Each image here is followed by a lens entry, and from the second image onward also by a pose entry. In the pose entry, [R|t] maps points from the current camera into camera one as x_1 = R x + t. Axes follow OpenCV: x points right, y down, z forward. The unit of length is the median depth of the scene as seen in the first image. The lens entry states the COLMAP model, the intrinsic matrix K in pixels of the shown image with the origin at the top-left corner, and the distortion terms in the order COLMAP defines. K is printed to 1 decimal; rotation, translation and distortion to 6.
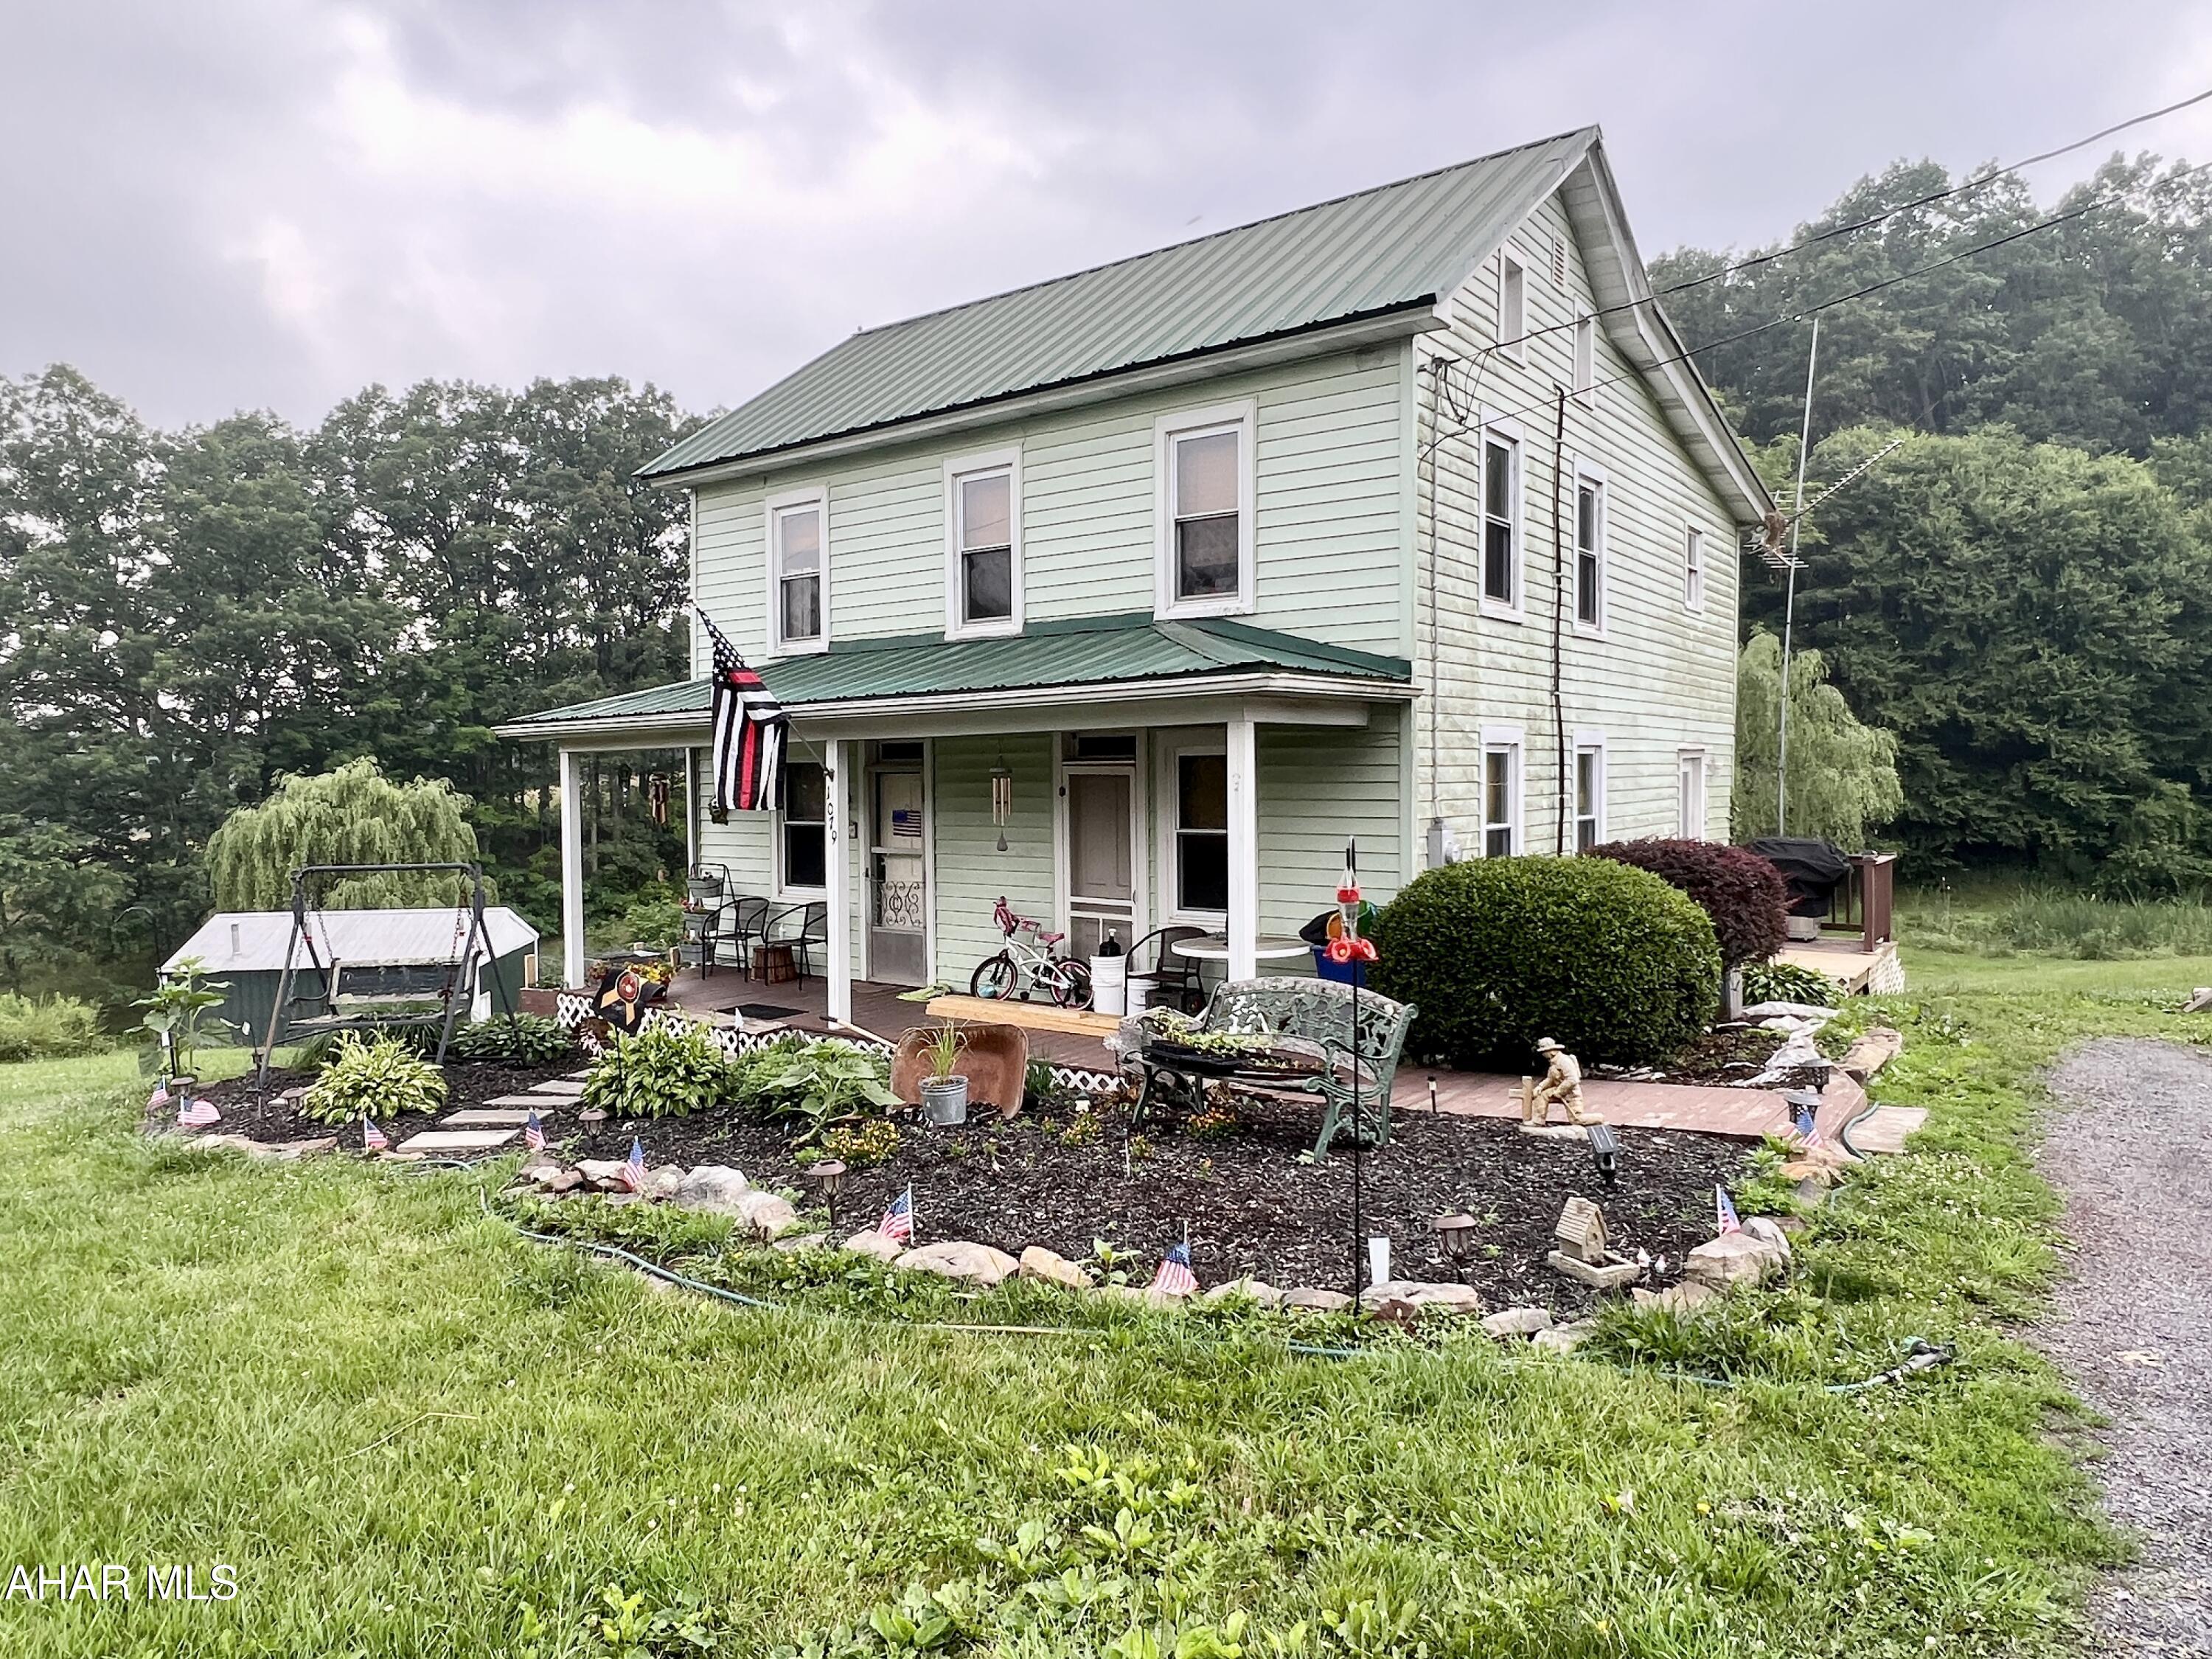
lens RADIAL K [[1427.8, 0, 1106.0], [0, 1427.8, 829.5], [0, 0, 1]] dist [0.004211, -0.000329]
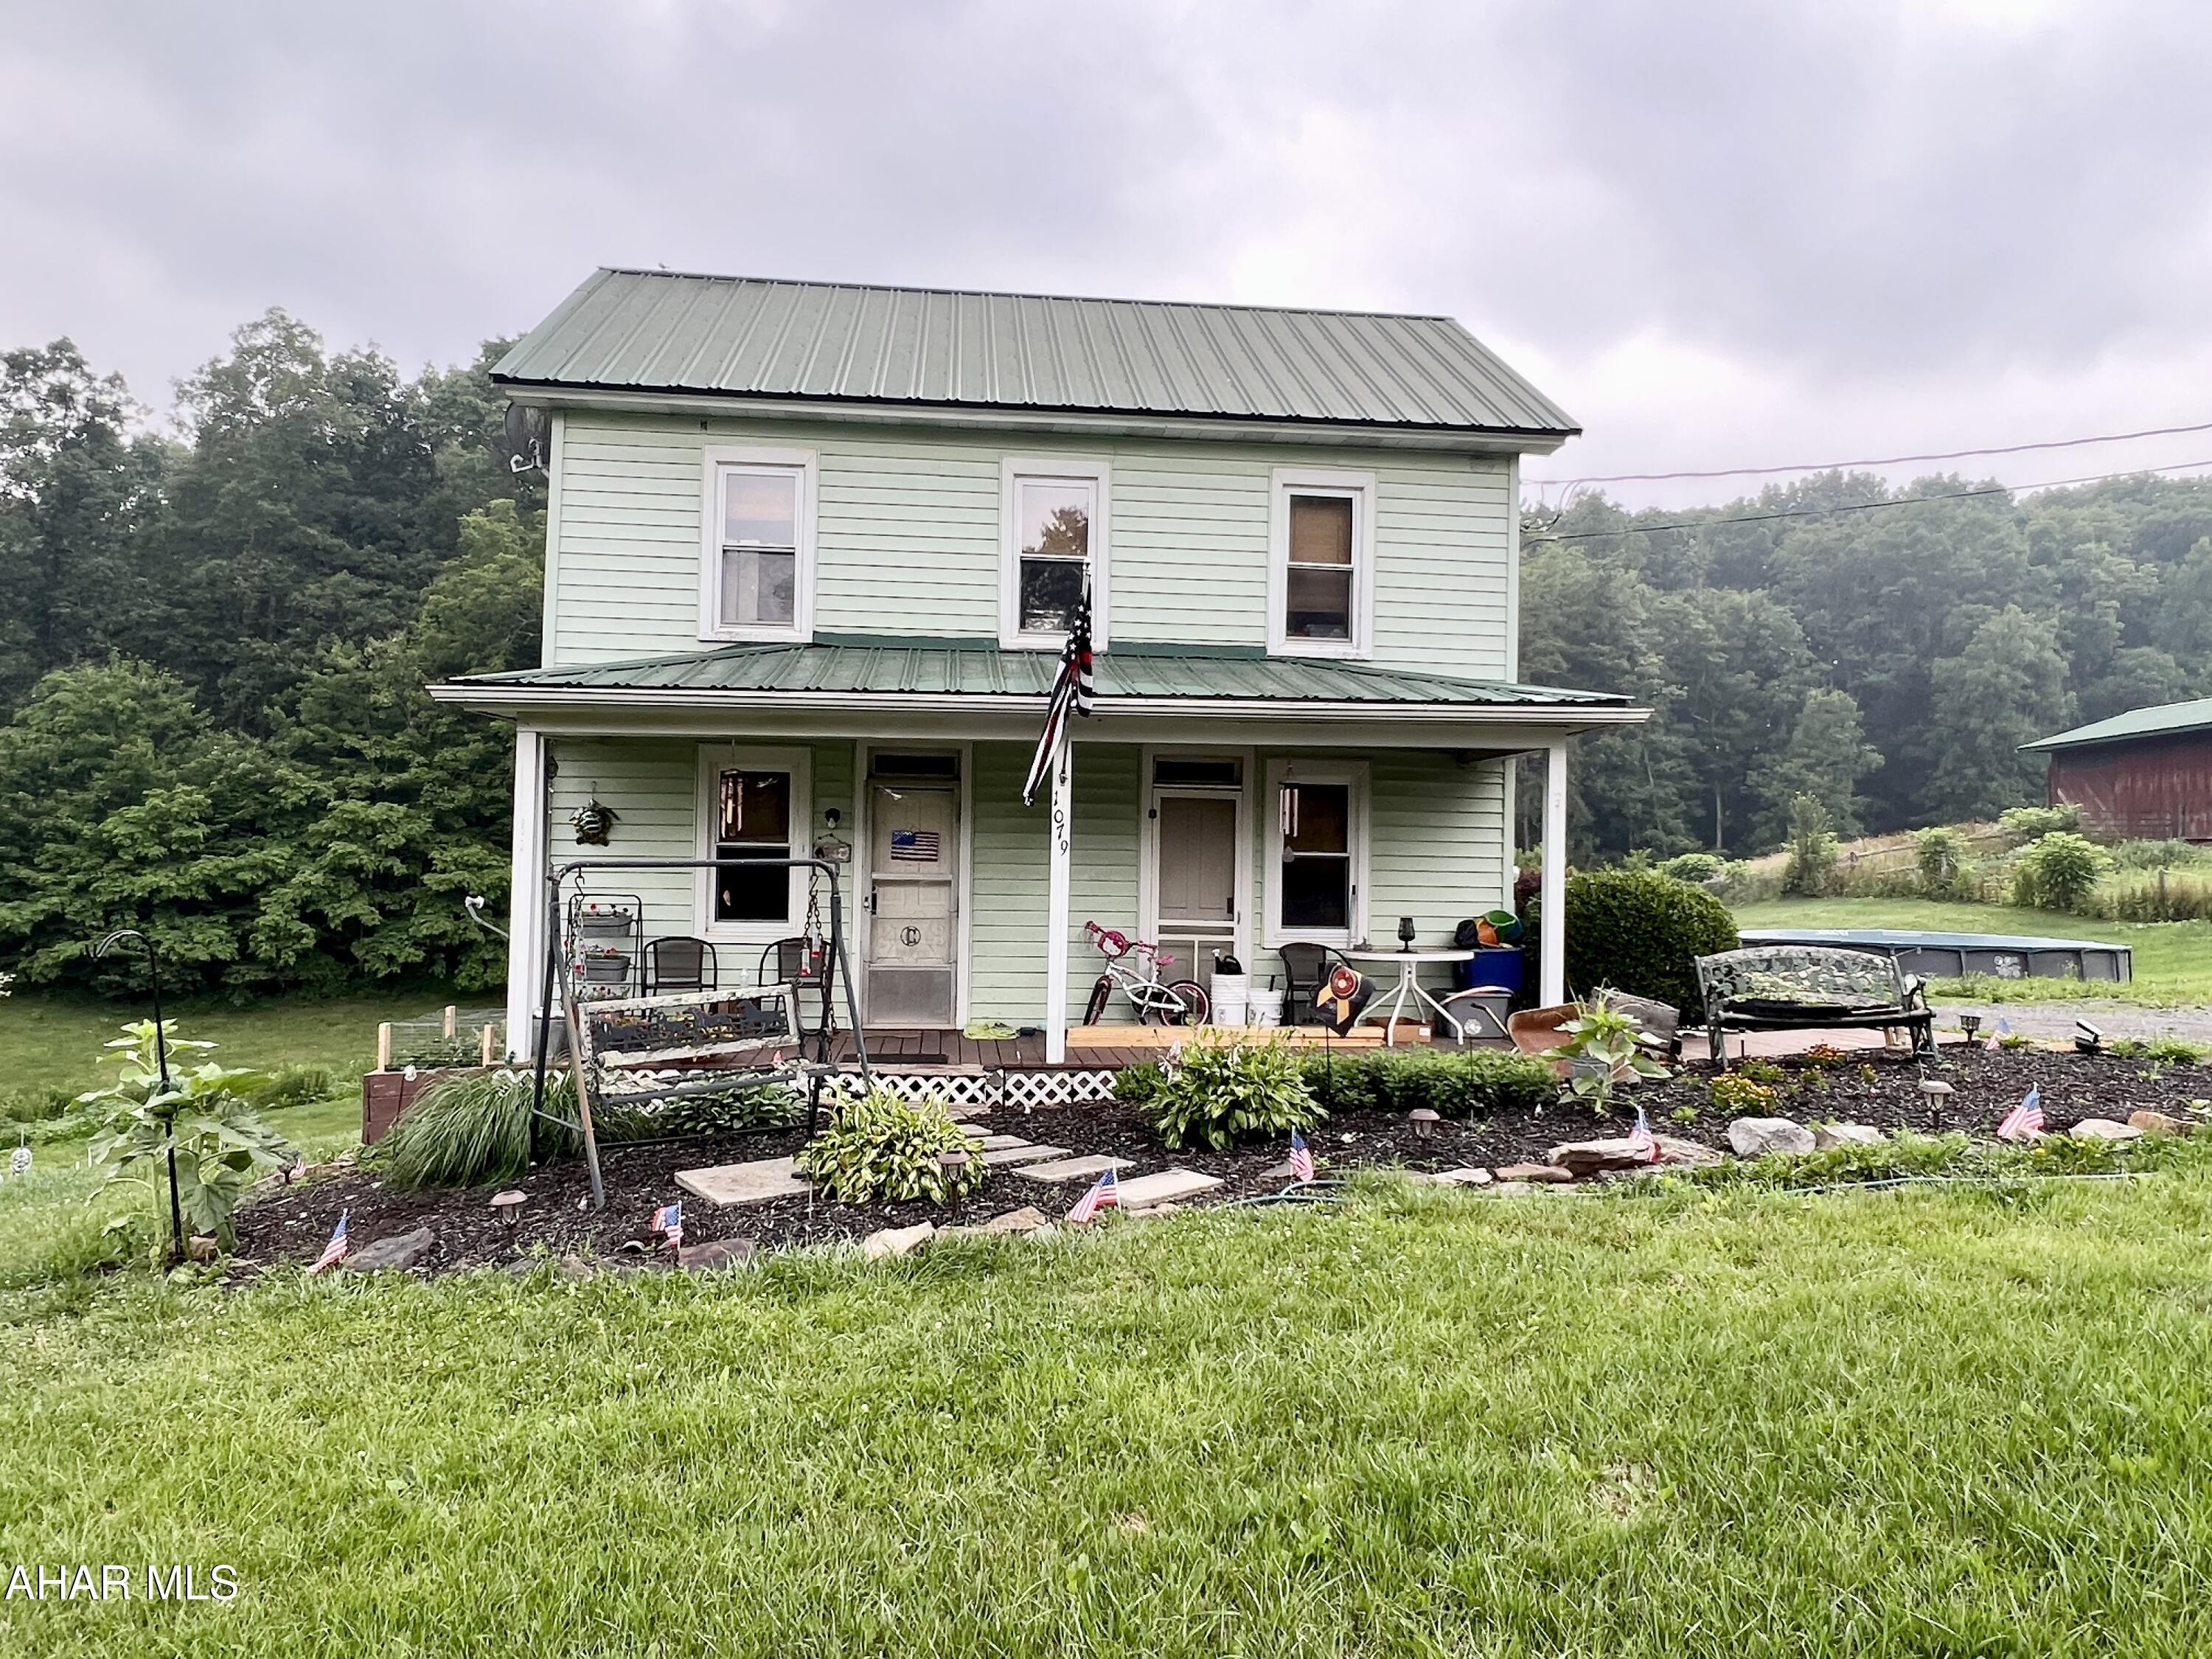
lens RADIAL K [[1427.8, 0, 1106.0], [0, 1427.8, 829.5], [0, 0, 1]] dist [0.004211, -0.000329]
pose [[0.714075, 0.041517, 0.698837, -0.660263], [0.009352, 0.997585, -0.068822, 0.046130], [-0.700007, 0.055680, 0.711962, 0.281174]]
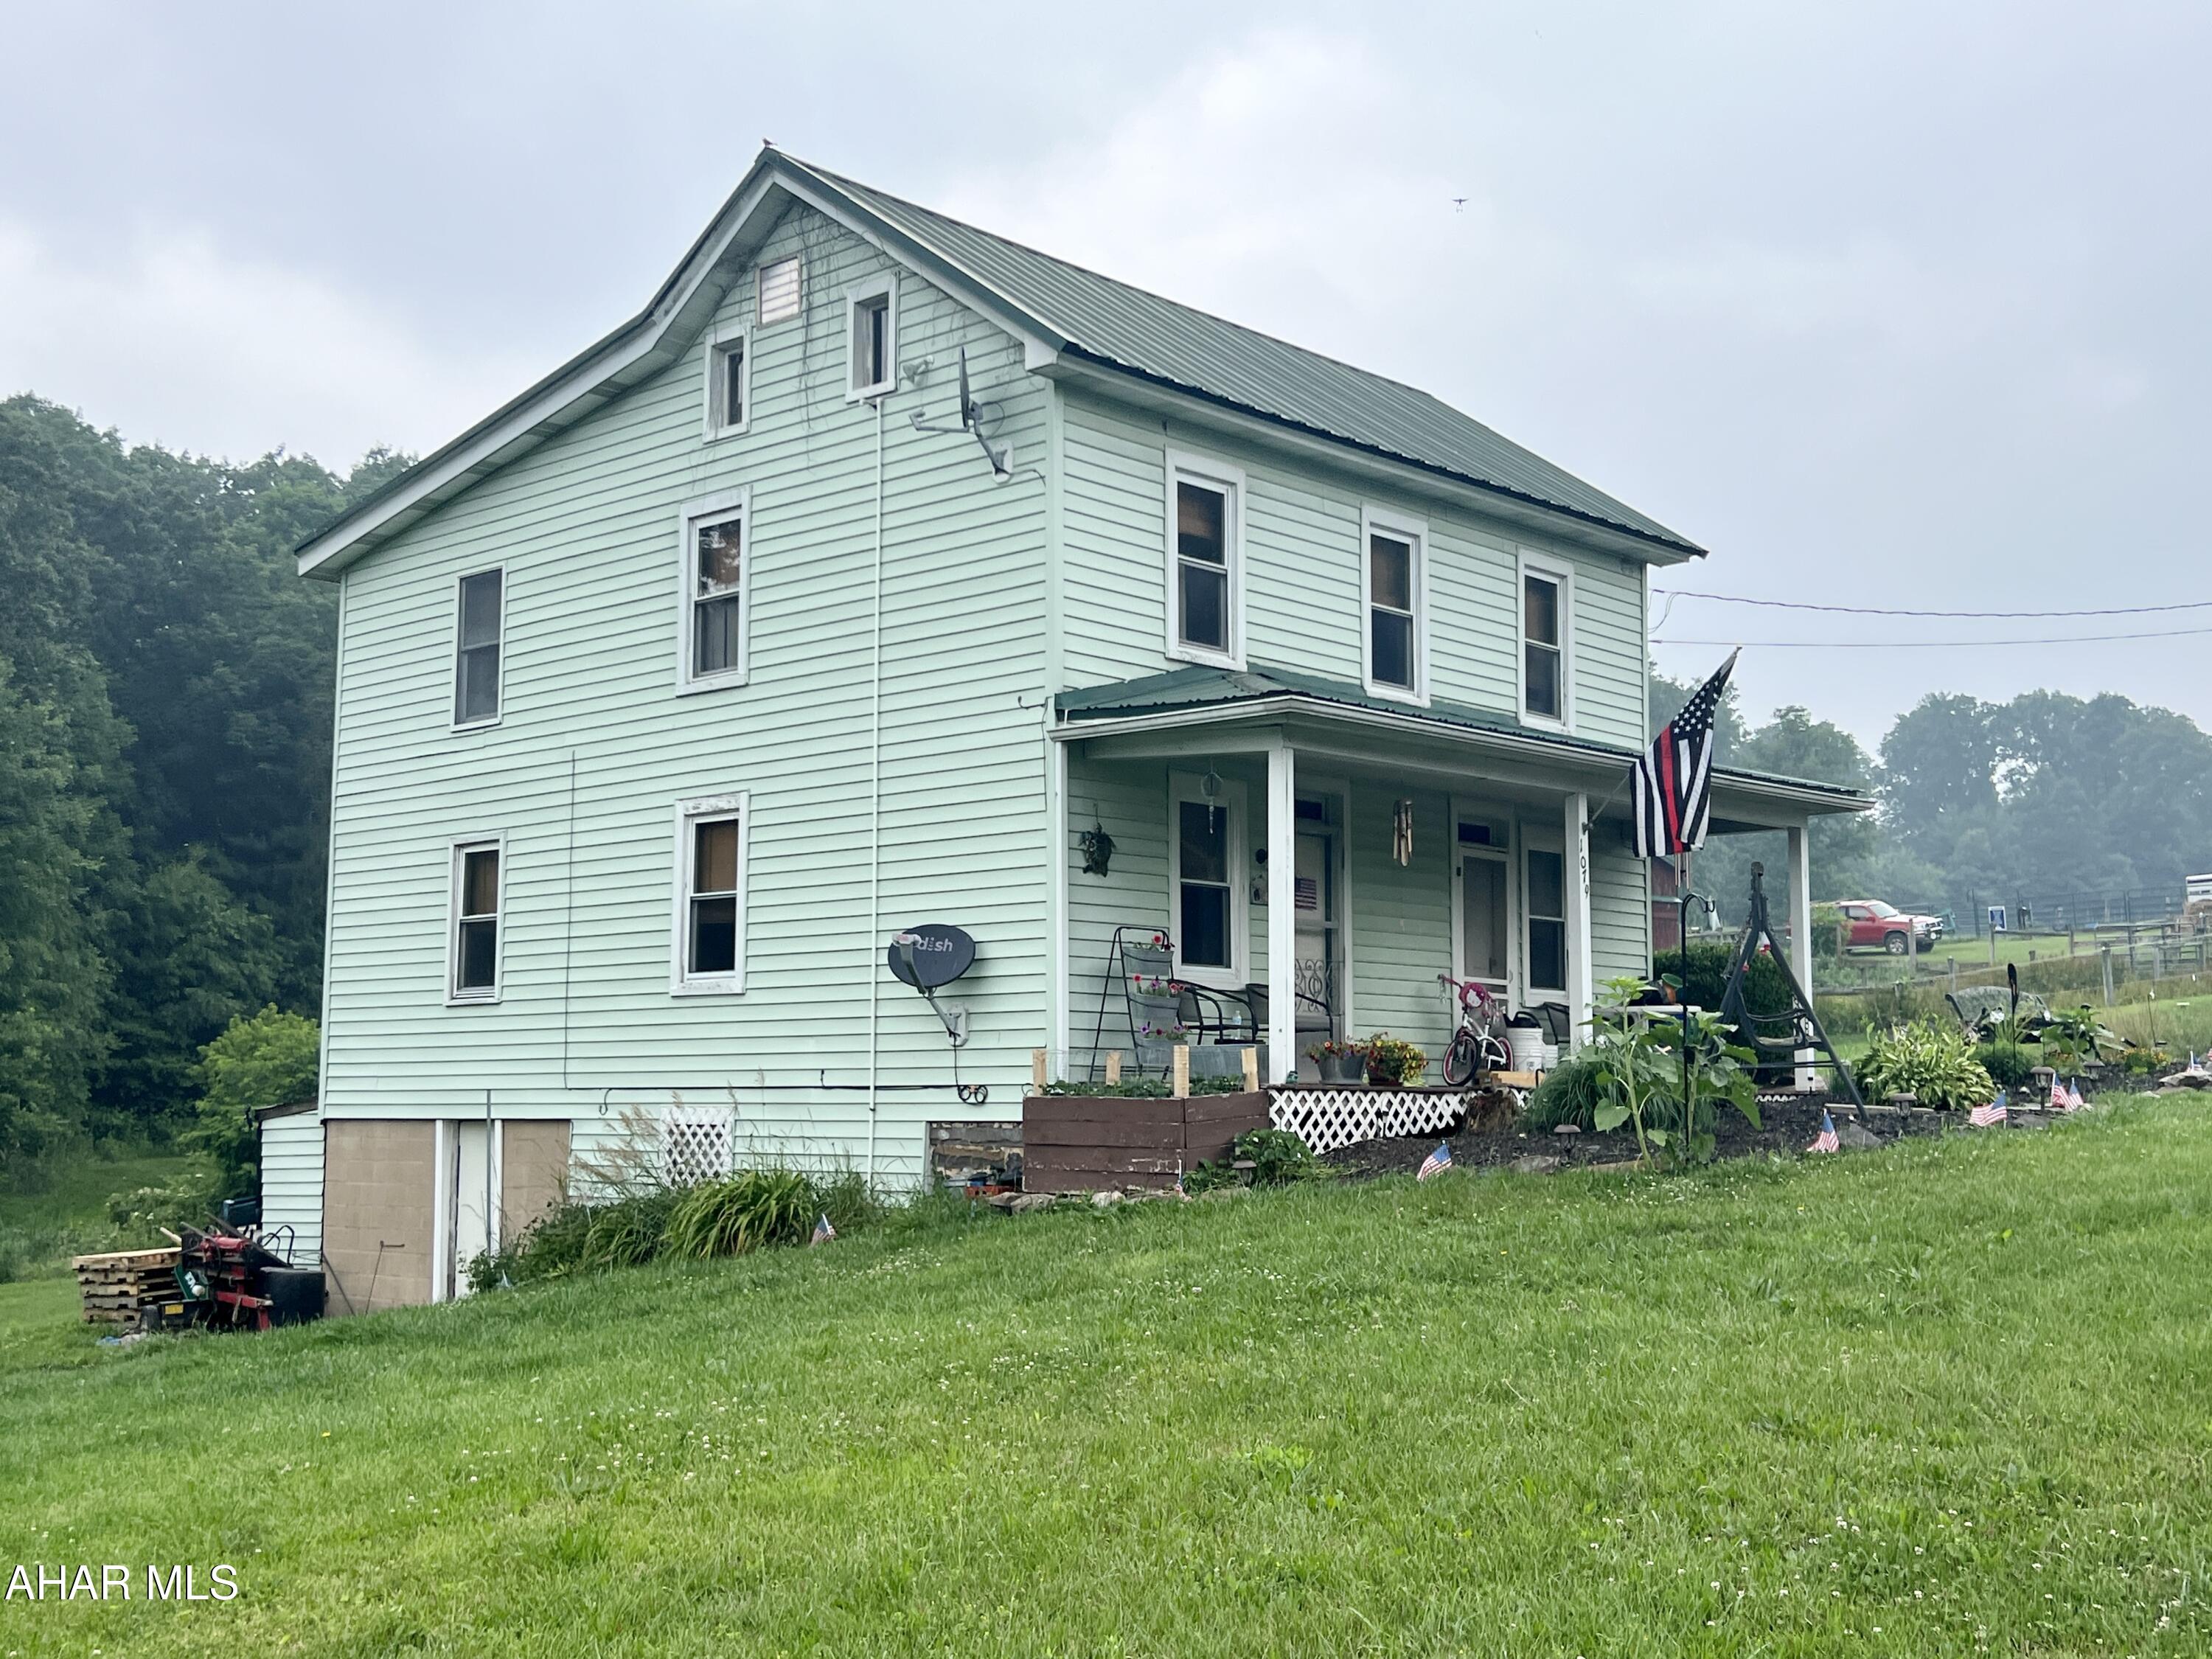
lens RADIAL K [[2462.2, 0, 1106.0], [0, 2462.2, 829.5], [0, 0, 1]] dist [-0.310698, -0.000496]
pose [[0.128276, 0.069825, 0.989277, -1.567836], [-0.031666, 0.997298, -0.066285, 0.057841], [-0.991233, -0.022824, 0.130140, 0.890582]]
